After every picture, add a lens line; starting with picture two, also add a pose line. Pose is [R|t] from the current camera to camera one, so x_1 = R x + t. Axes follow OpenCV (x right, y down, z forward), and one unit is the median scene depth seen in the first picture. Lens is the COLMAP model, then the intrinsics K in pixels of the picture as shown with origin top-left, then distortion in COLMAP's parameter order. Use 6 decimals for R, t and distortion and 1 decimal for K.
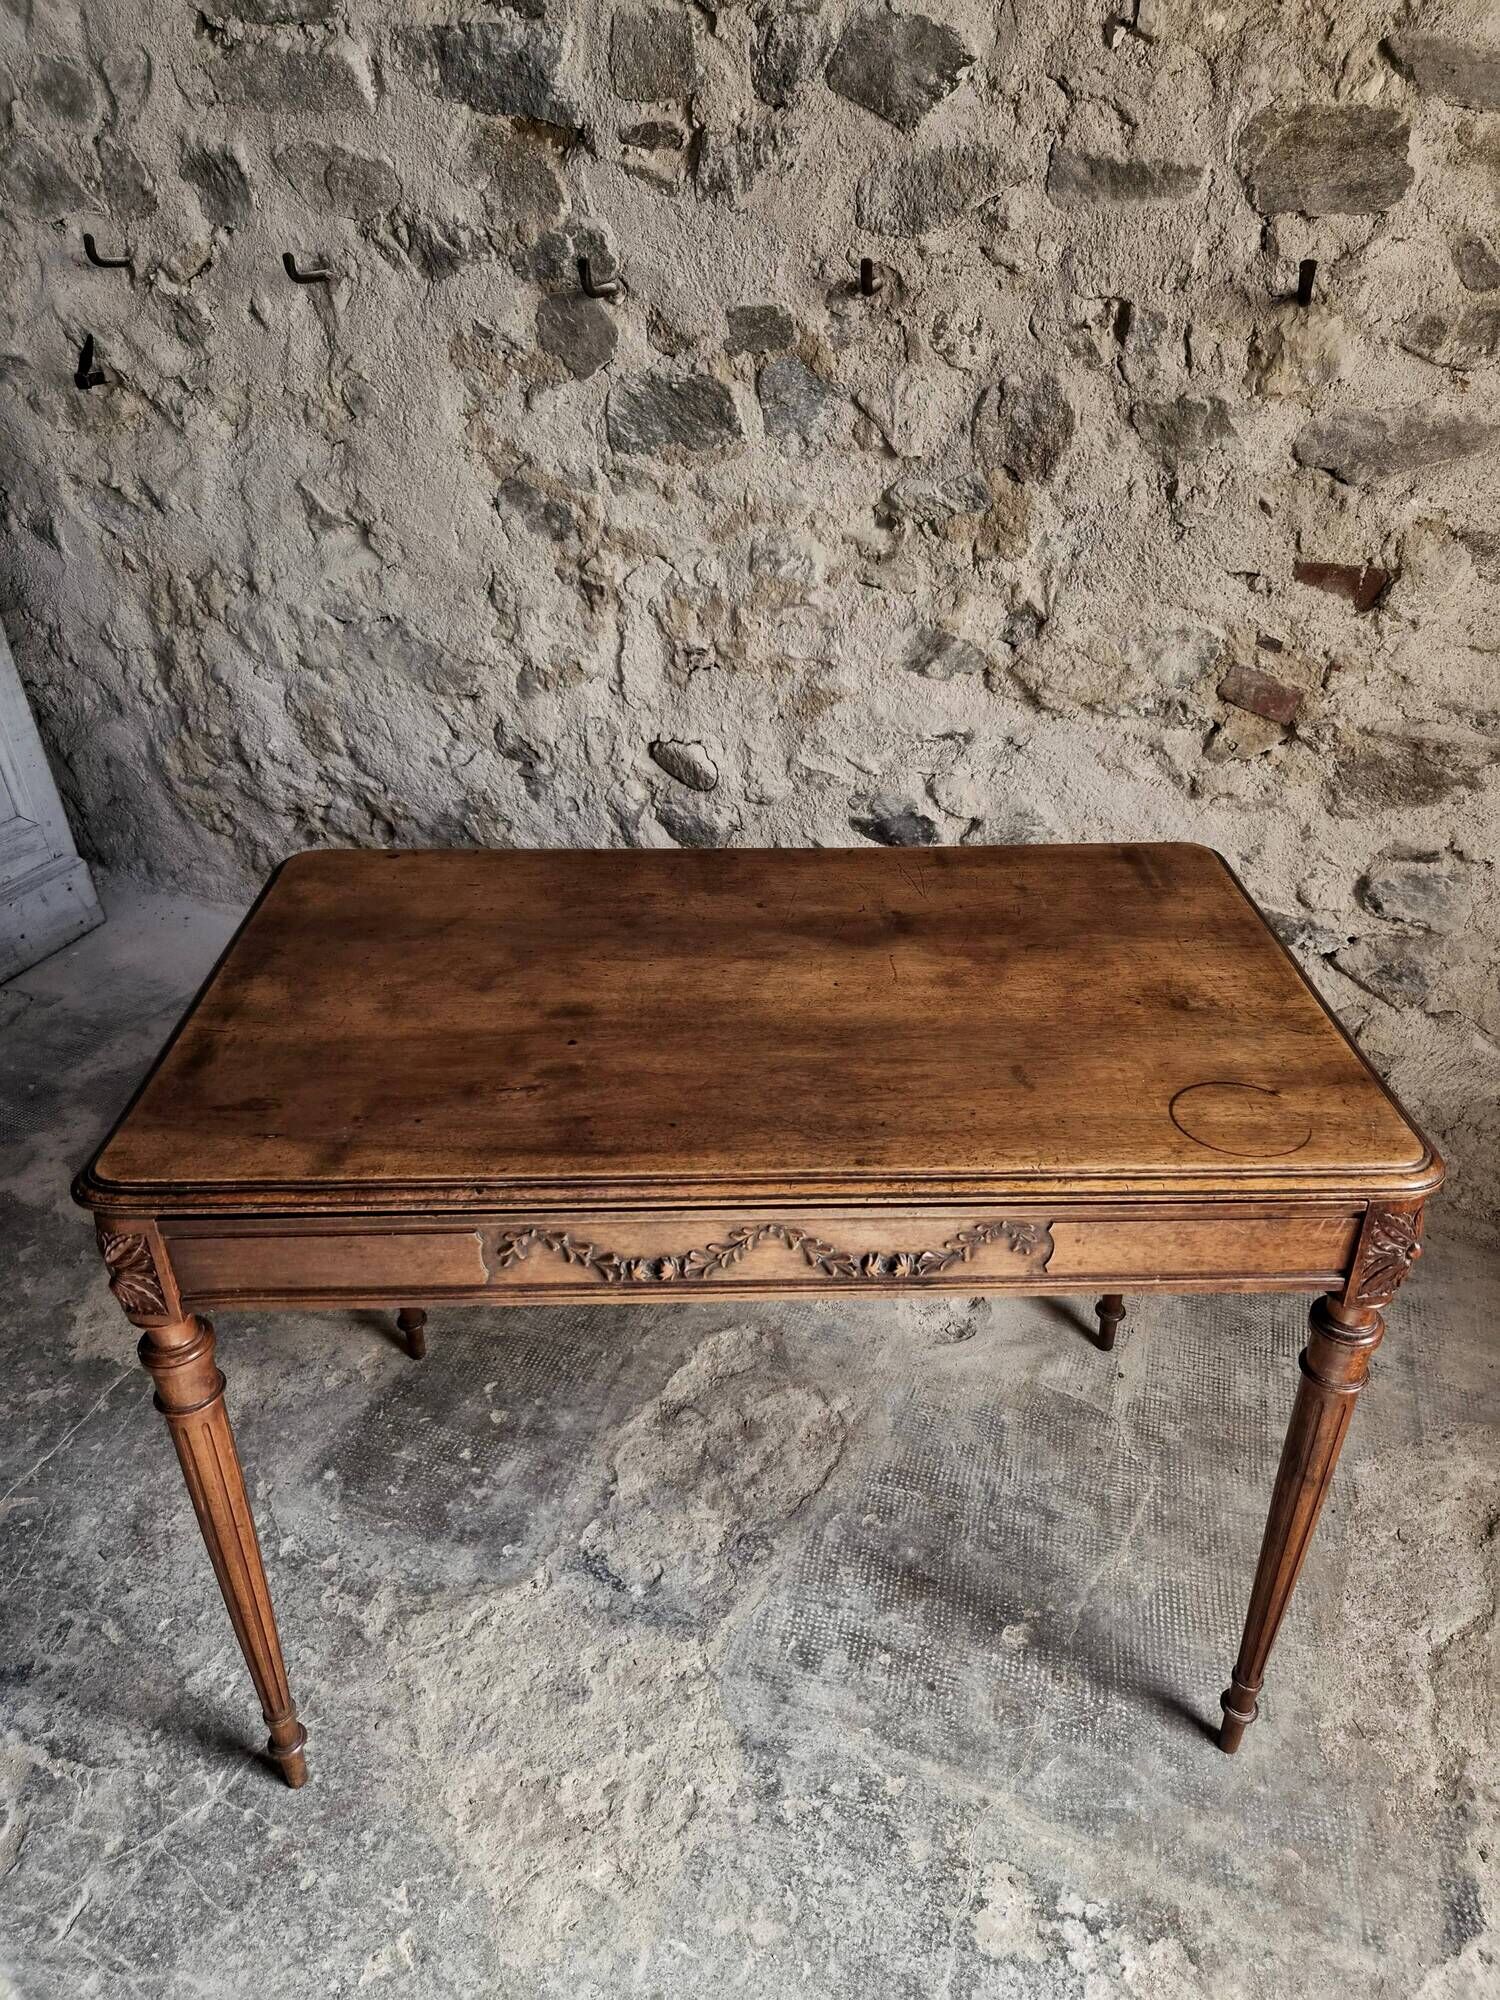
lens RADIAL K [[1338.6, 0, 768.4], [0, 1338.6, 998.9], [0, 0, 1]] dist [0.067385, -0.052122]
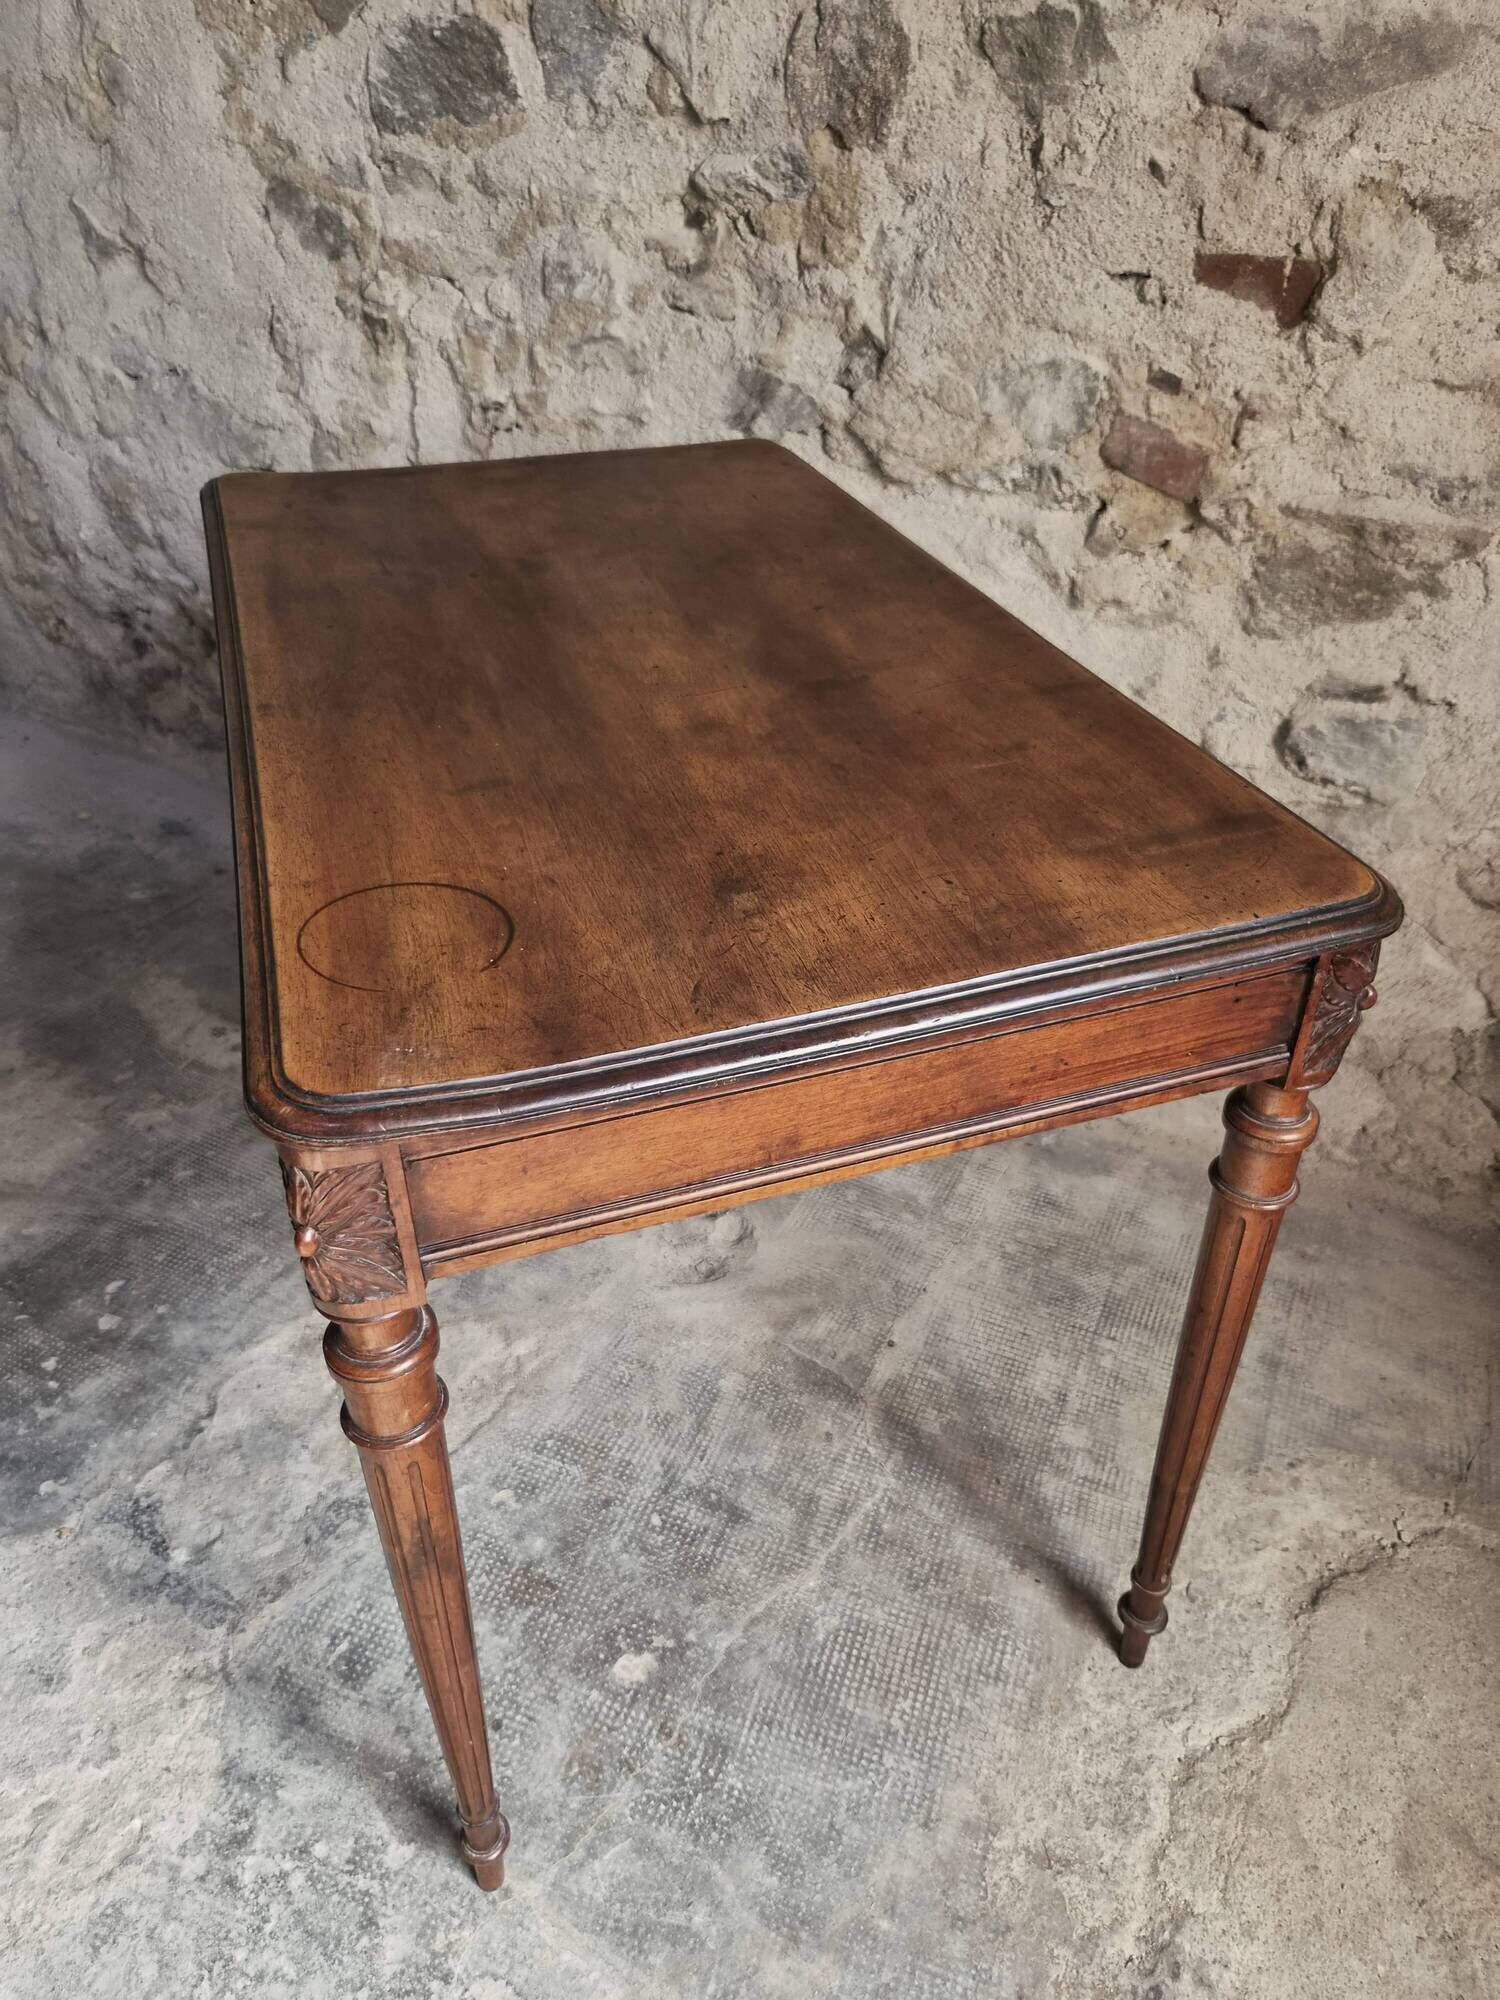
lens RADIAL K [[1354.7, 0, 754.9], [0, 1354.7, 1009.1], [0, 0, 1]] dist [0.051356, -0.042046]
pose [[0.992178, 0.072880, -0.101350, 0.248020], [-0.065646, 0.995171, 0.072970, 0.033372], [0.106179, -0.065746, 0.992171, 0.222930]]
